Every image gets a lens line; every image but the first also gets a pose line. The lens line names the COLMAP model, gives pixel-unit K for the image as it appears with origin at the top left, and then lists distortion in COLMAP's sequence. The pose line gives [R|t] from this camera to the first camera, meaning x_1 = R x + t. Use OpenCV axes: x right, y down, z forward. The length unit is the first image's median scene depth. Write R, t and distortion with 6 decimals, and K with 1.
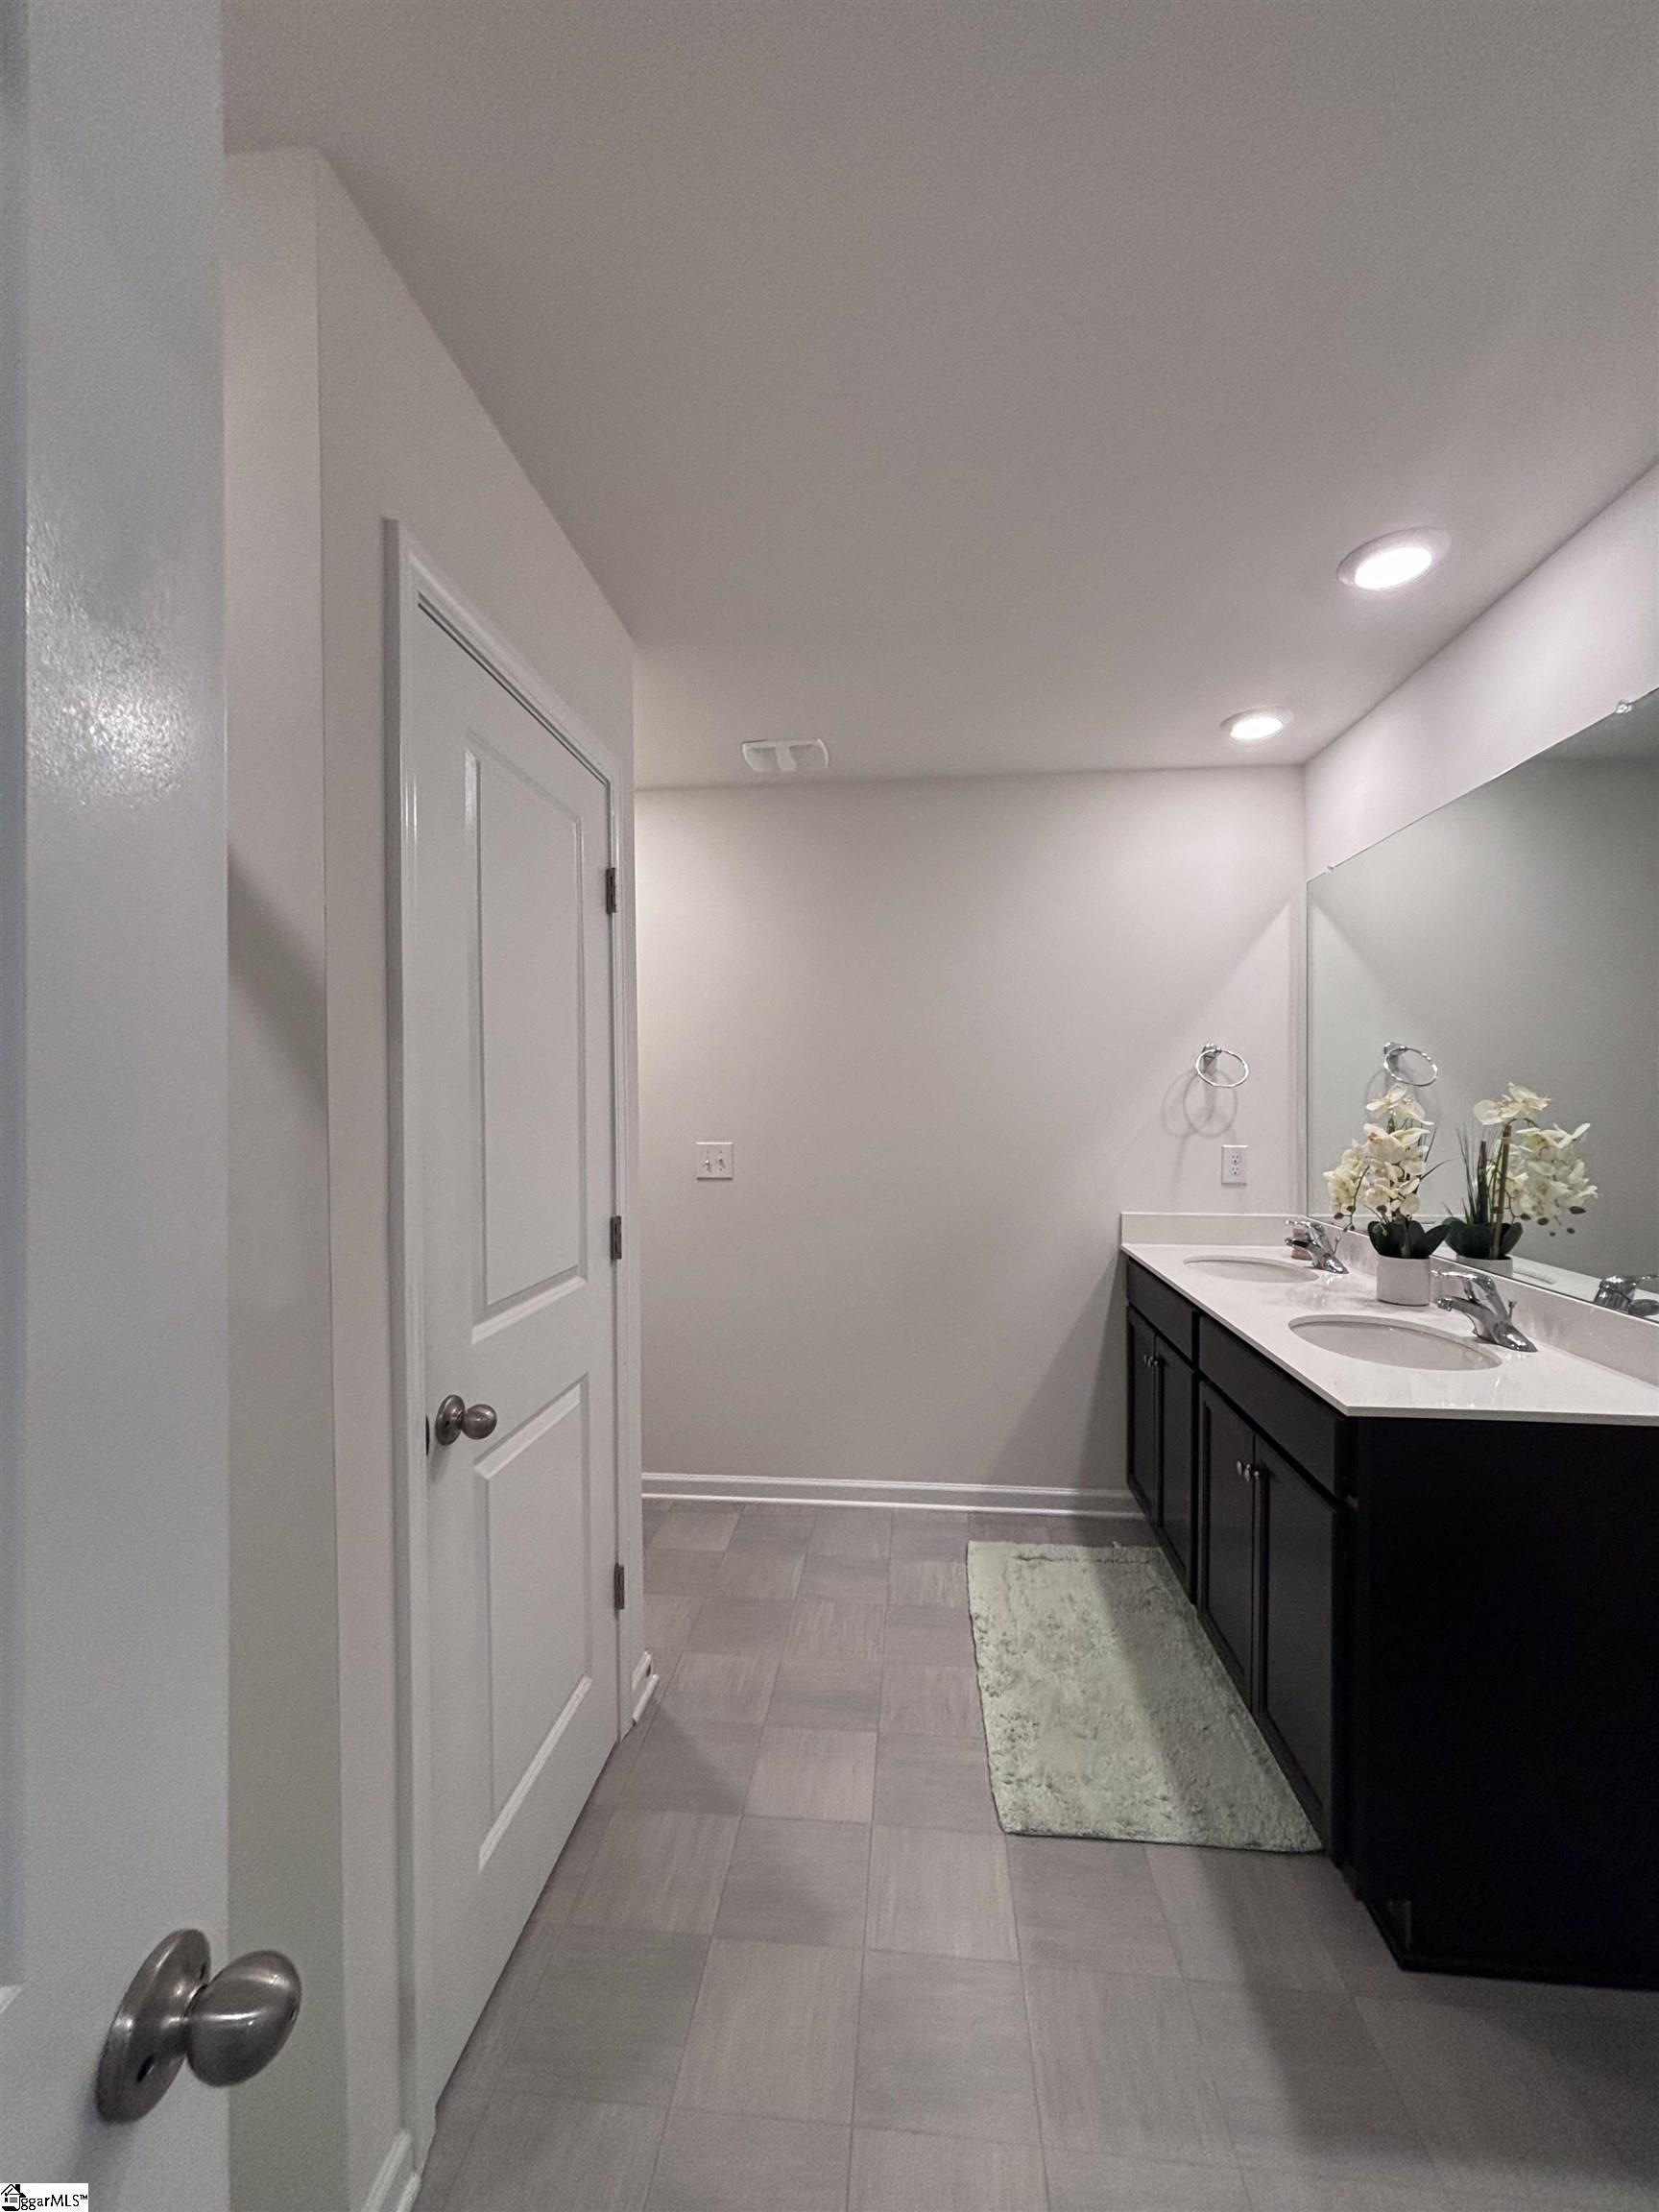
lens RADIAL K [[898.4, 0, 837.8], [0, 898.4, 1105.3], [0, 0, 1]] dist [0.002083, -0.000095]
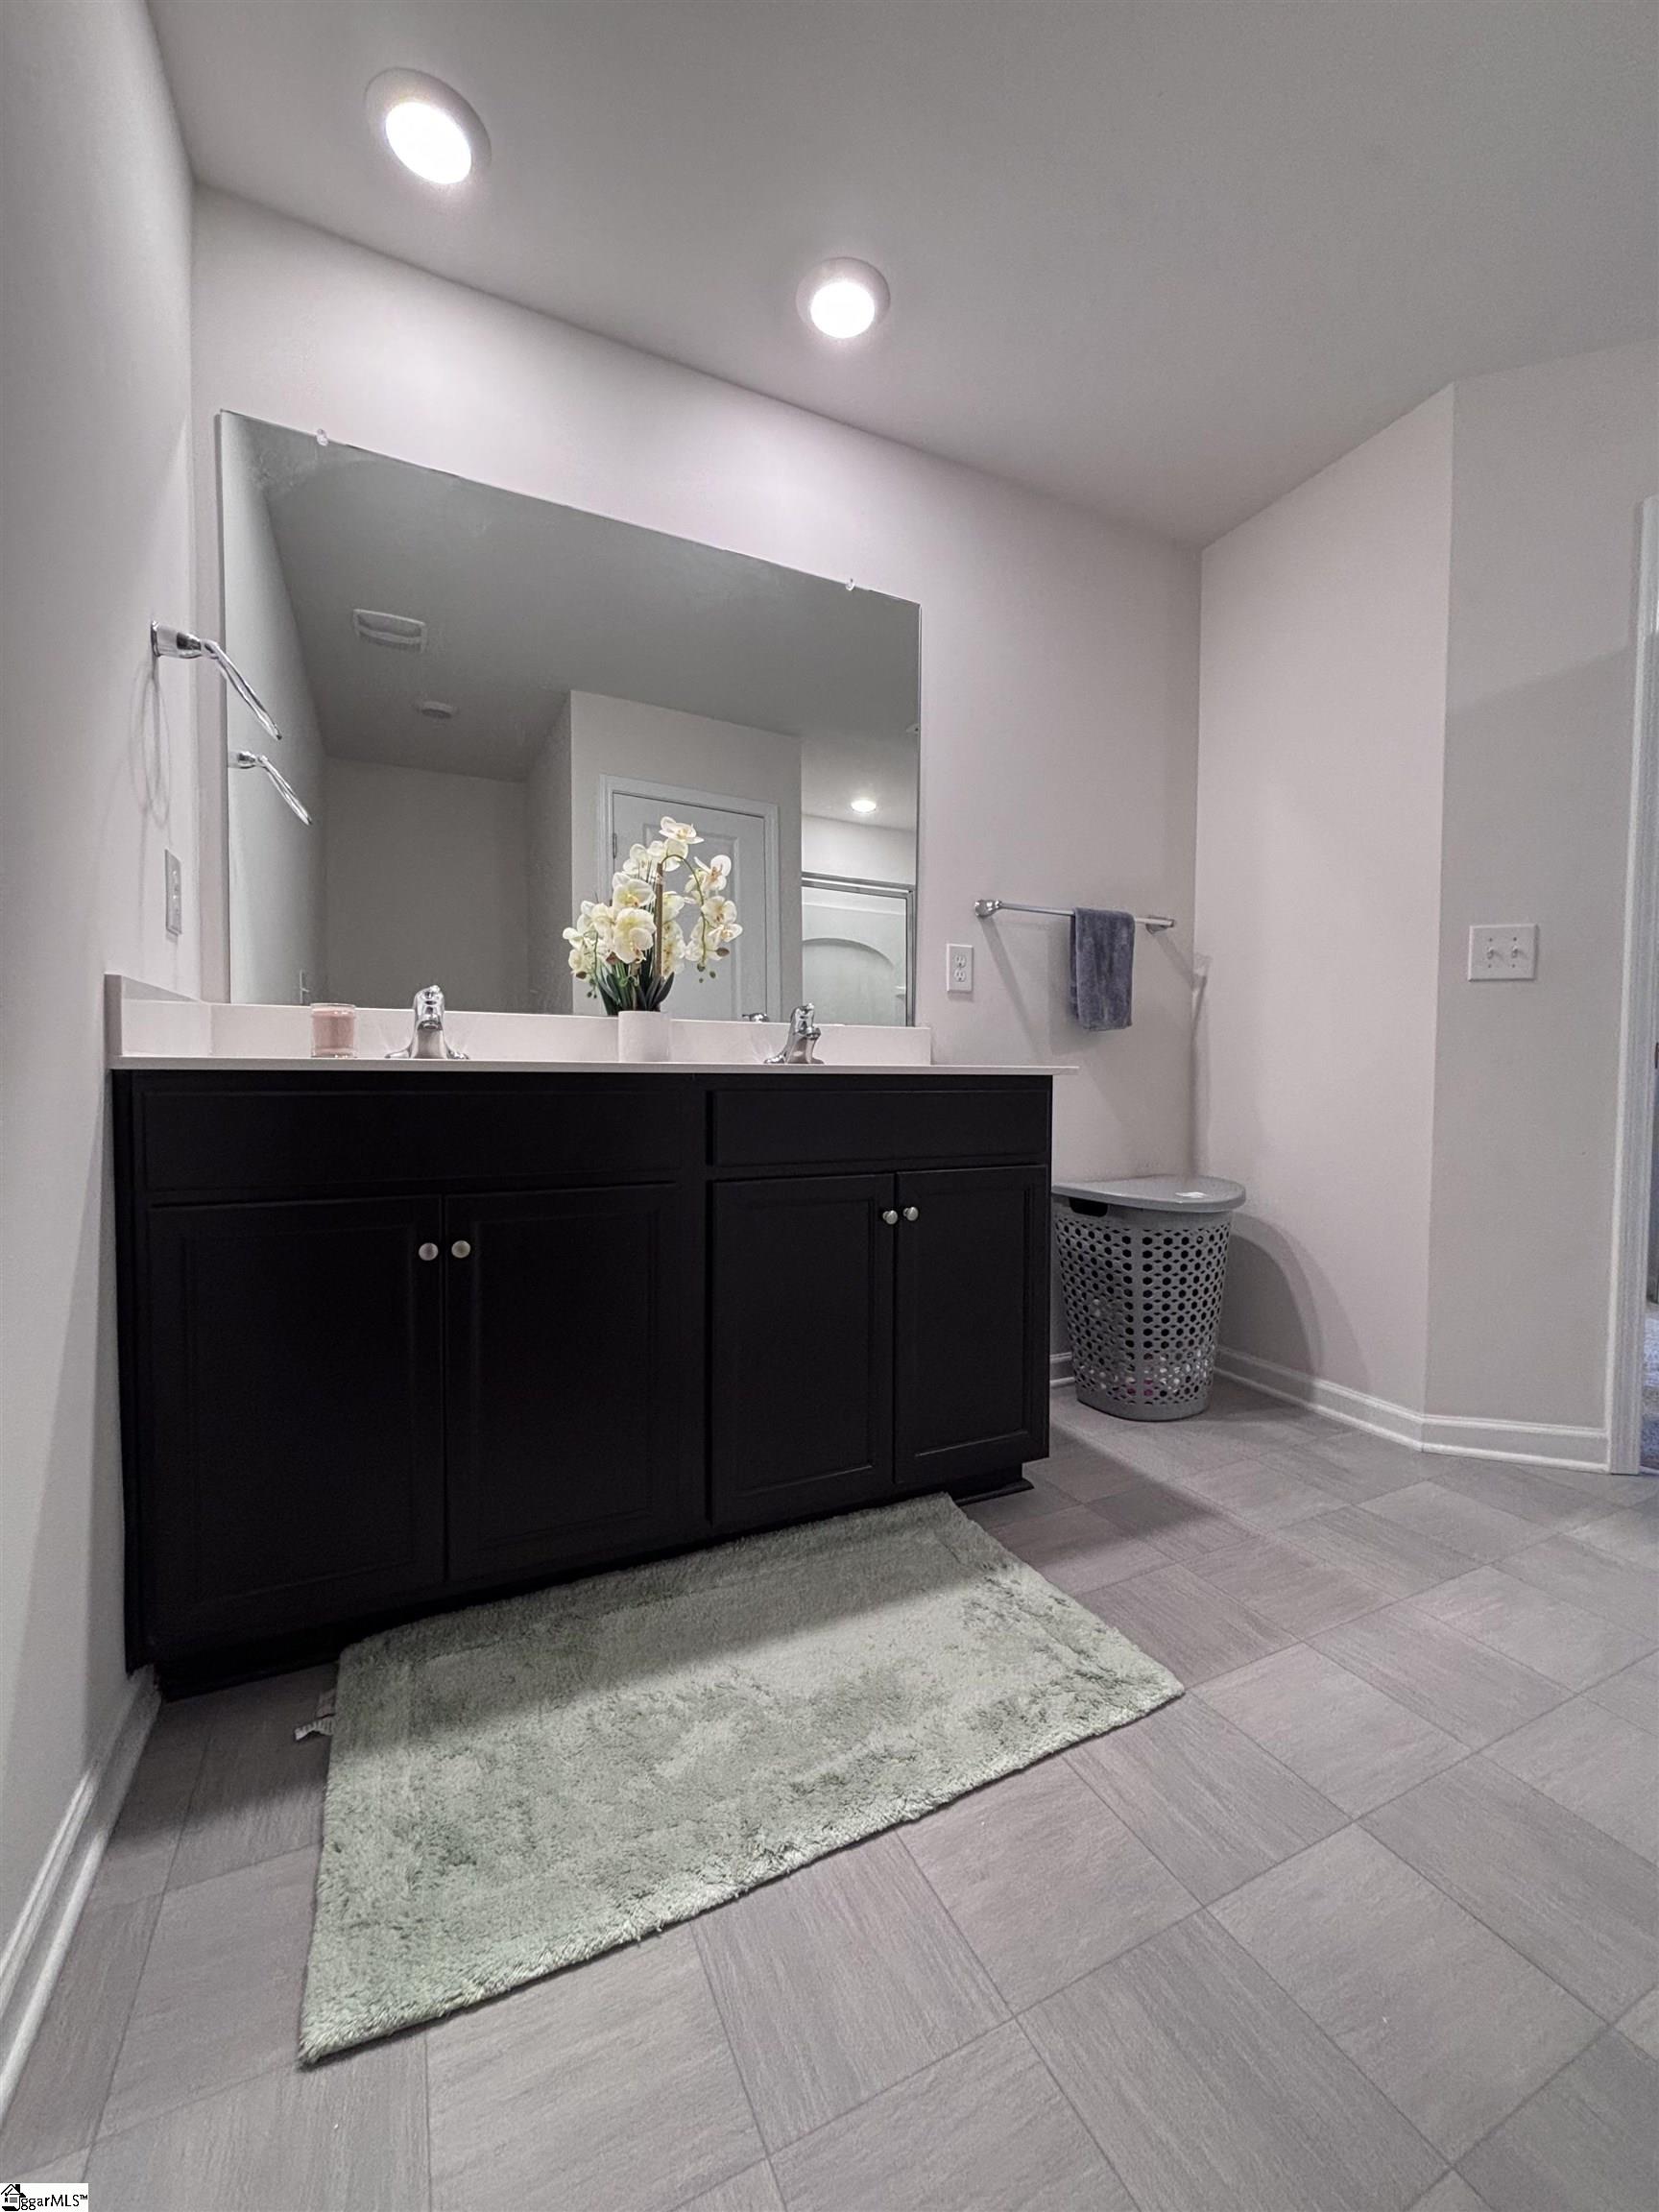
lens RADIAL K [[898.4, 0, 837.8], [0, 898.4, 1105.3], [0, 0, 1]] dist [0.002083, -0.000095]
pose [[-0.519987, -0.039645, 0.853254, -0.300234], [0.006292, 0.998717, 0.050238, 0.287429], [-0.854151, 0.031492, -0.519071, 1.687253]]
